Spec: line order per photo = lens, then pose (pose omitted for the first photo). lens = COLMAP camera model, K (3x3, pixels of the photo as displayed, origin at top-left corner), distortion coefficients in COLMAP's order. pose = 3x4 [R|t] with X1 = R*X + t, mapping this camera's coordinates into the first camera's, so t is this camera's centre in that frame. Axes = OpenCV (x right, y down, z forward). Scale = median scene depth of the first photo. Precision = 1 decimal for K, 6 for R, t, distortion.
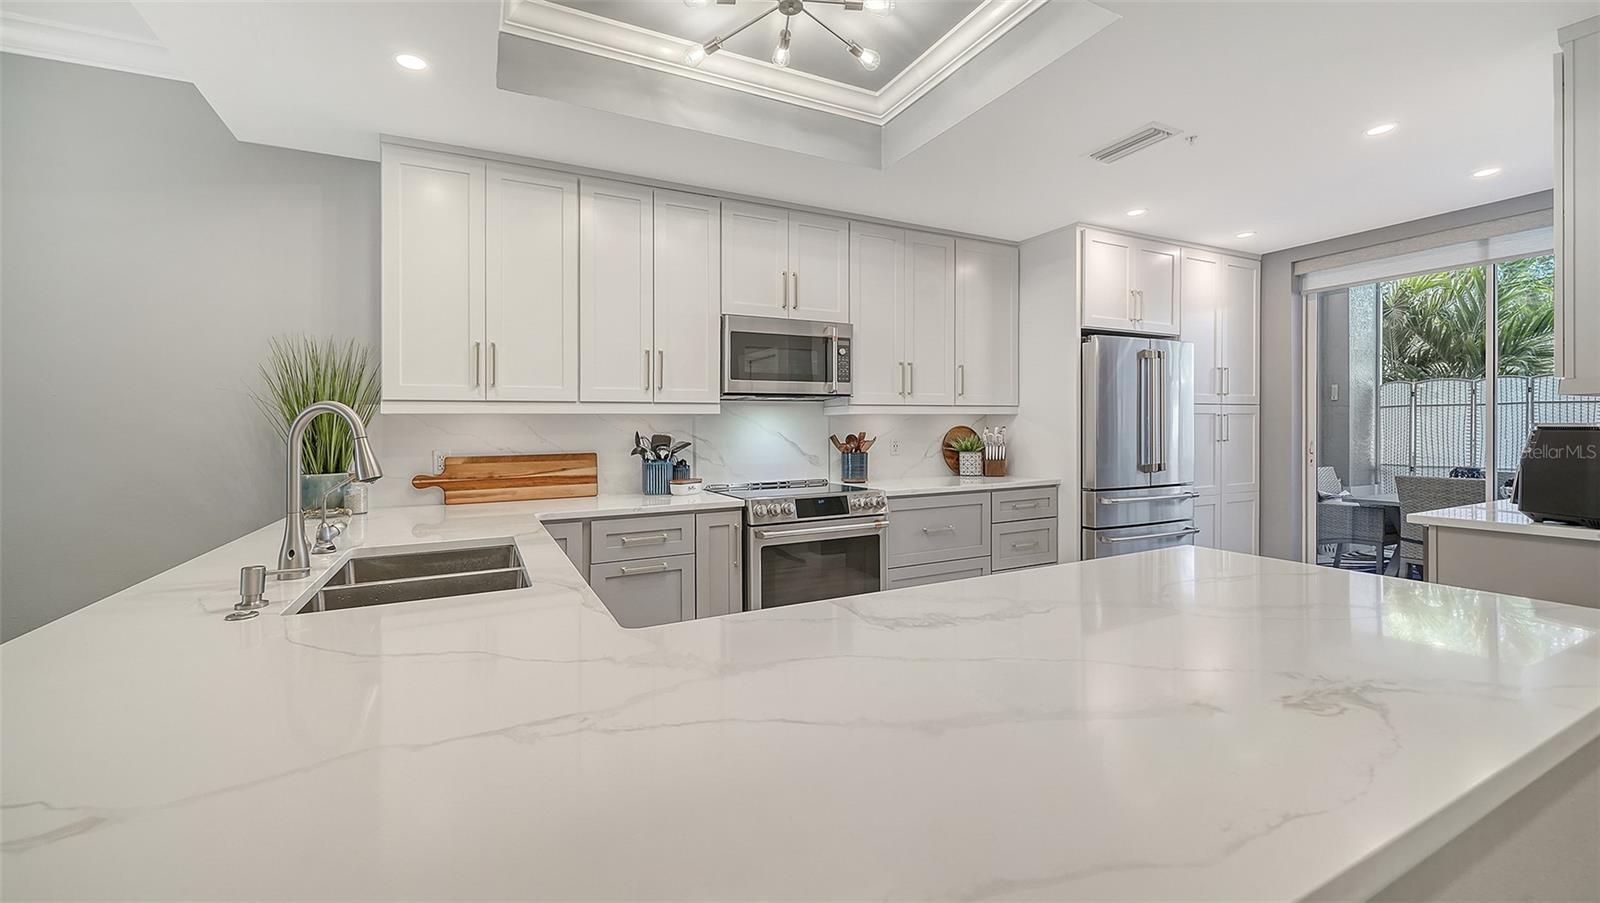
lens RADIAL K [[640.4, 0, 796.6], [0, 640.4, 430.9], [0, 0, 1]] dist [0.005855, -0.000112]
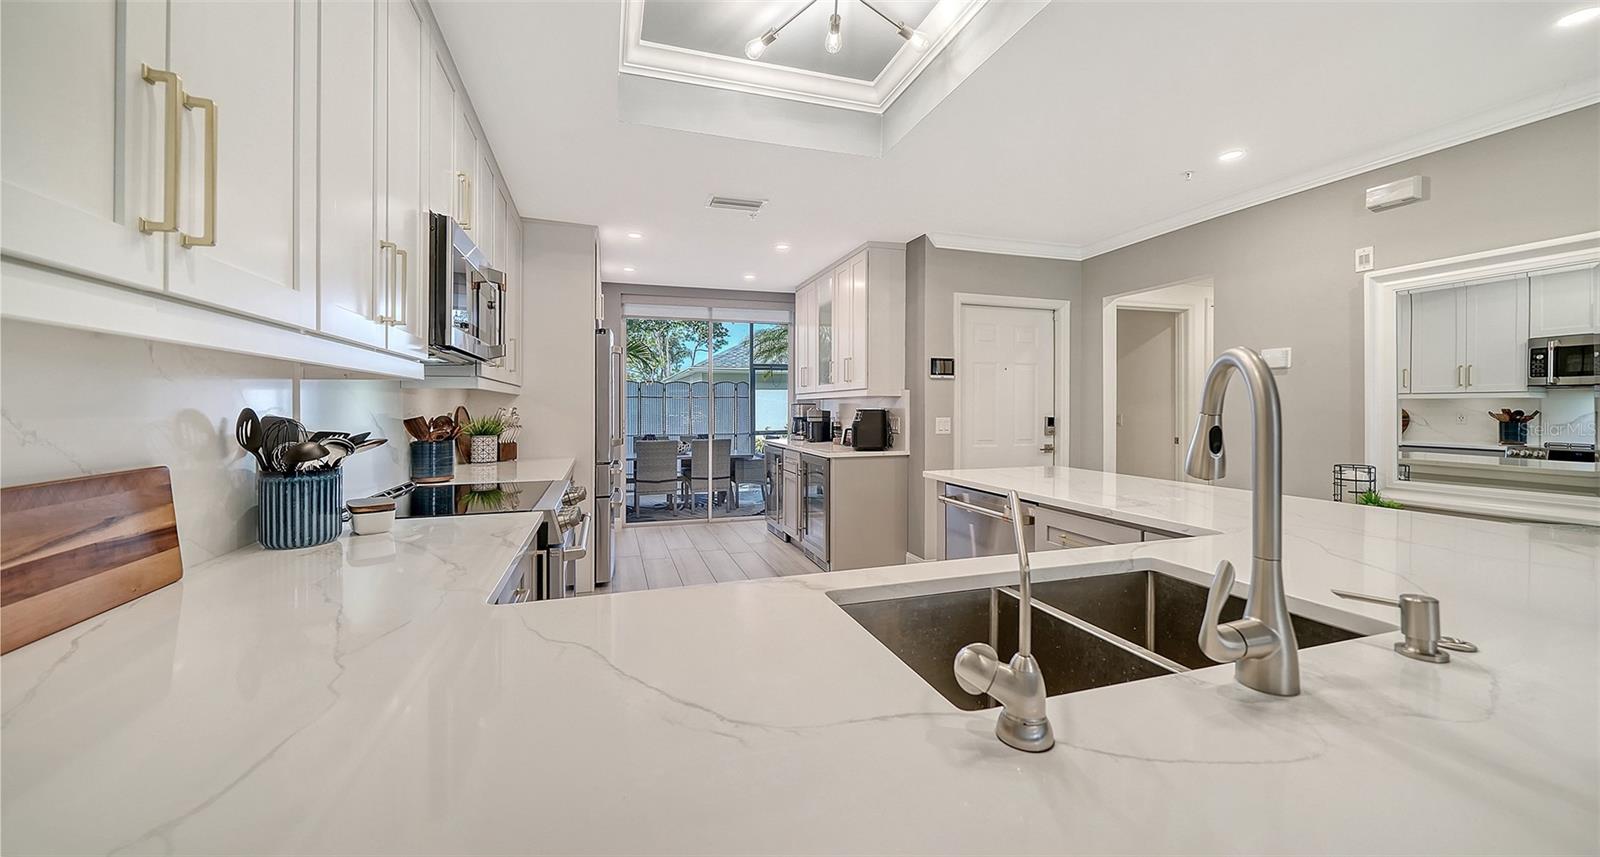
lens RADIAL K [[576.5, 0, 804.3], [0, 576.5, 409.3], [0, 0, 1]] dist [-0.006377, -0.000497]
pose [[0.141481, 0.007249, 0.989914, -0.559276], [0.004055, 0.999961, -0.007902, 0.005516], [-0.989933, 0.005132, 0.141446, 0.561476]]
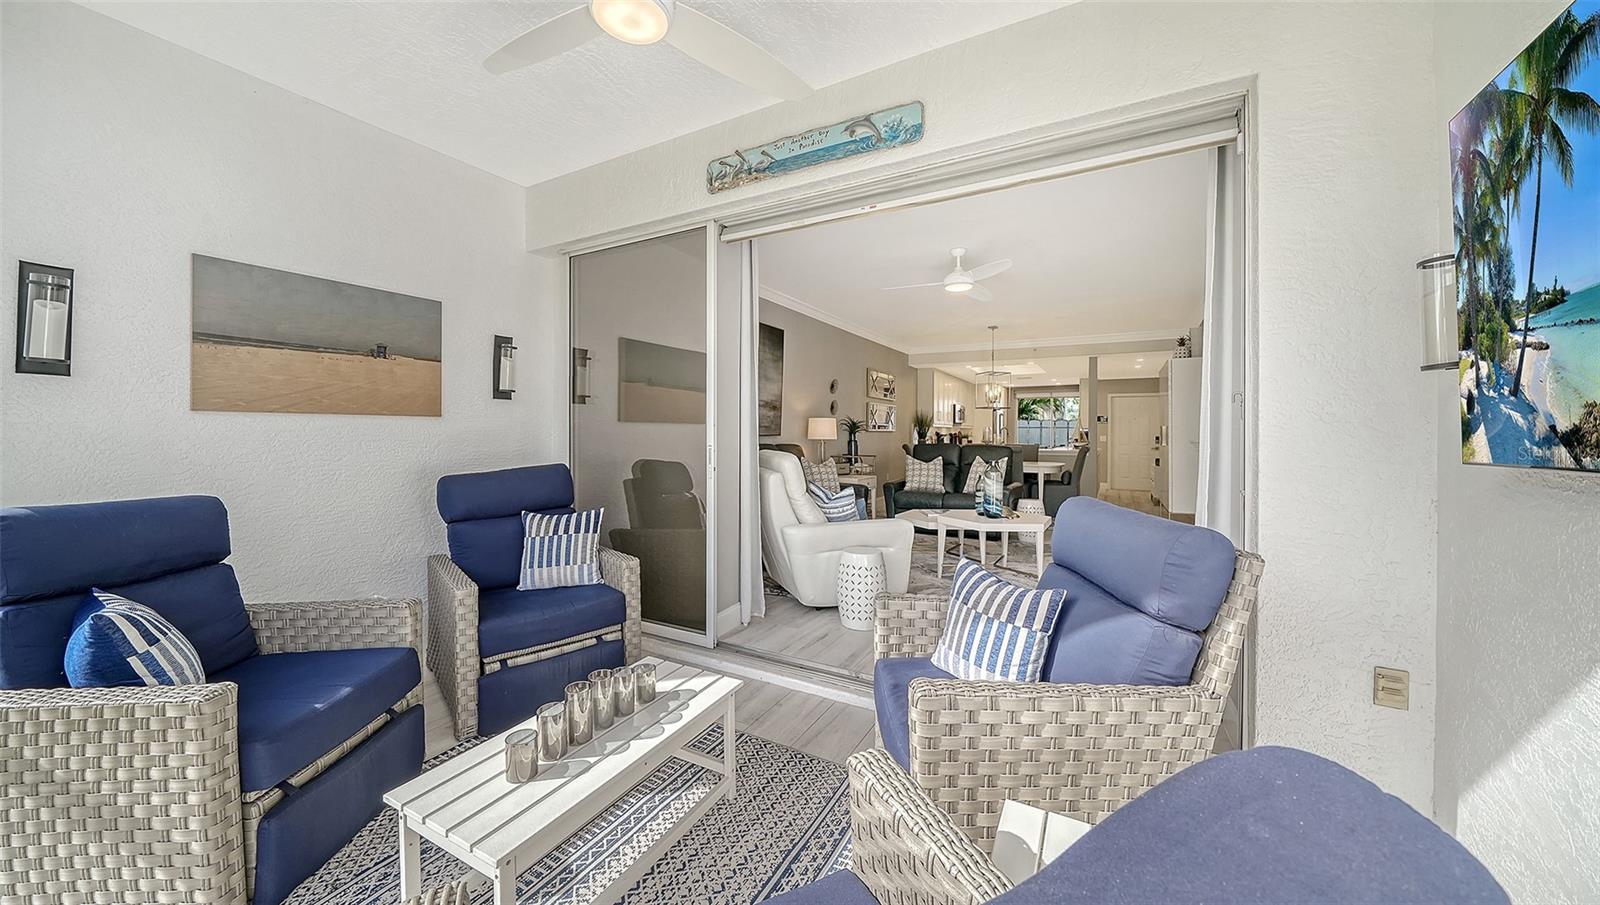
lens RADIAL K [[556.5, 0, 793.8], [0, 556.5, 450.8], [0, 0, 1]] dist [-0.001413, -0.001209]
pose [[0.838358, -0.001446, 0.545119, -2.876554], [-0.012974, 0.999660, 0.022606, 0.054620], [-0.544966, -0.026024, 0.838054, -1.449358]]
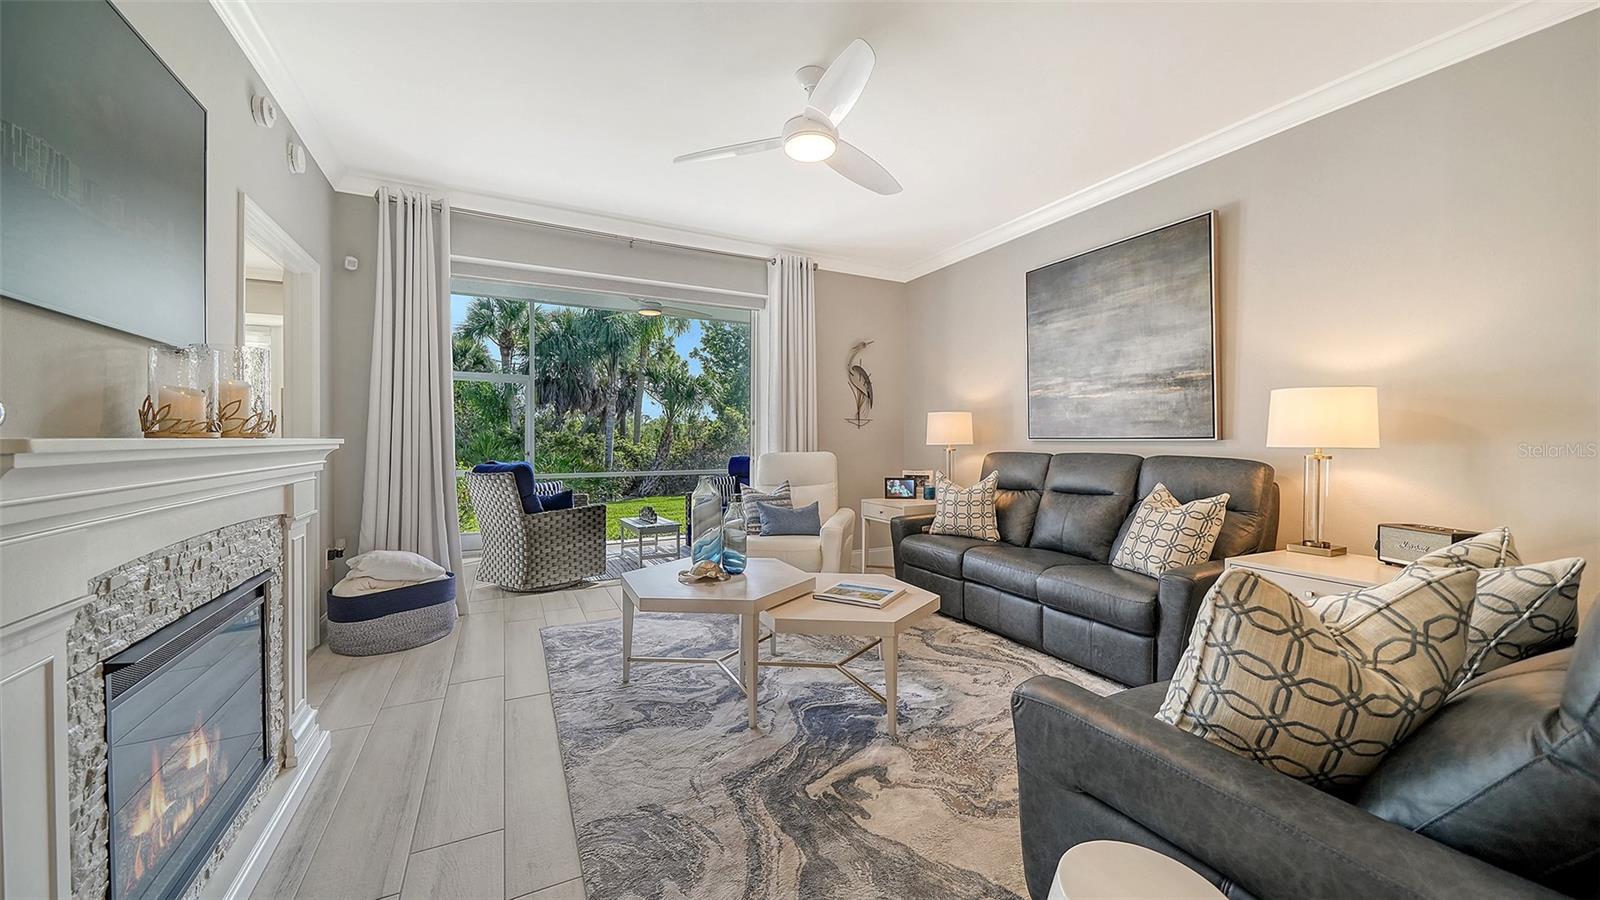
lens RADIAL K [[568.1, 0, 794.4], [0, 568.1, 442.9], [0, 0, 1]] dist [-0.003250, -0.001584]
pose [[0.003696, 0.013052, -0.999908, -1.011547], [-0.002739, 0.999911, 0.013042, 0.043880], [0.999989, 0.002691, 0.003731, -0.513029]]
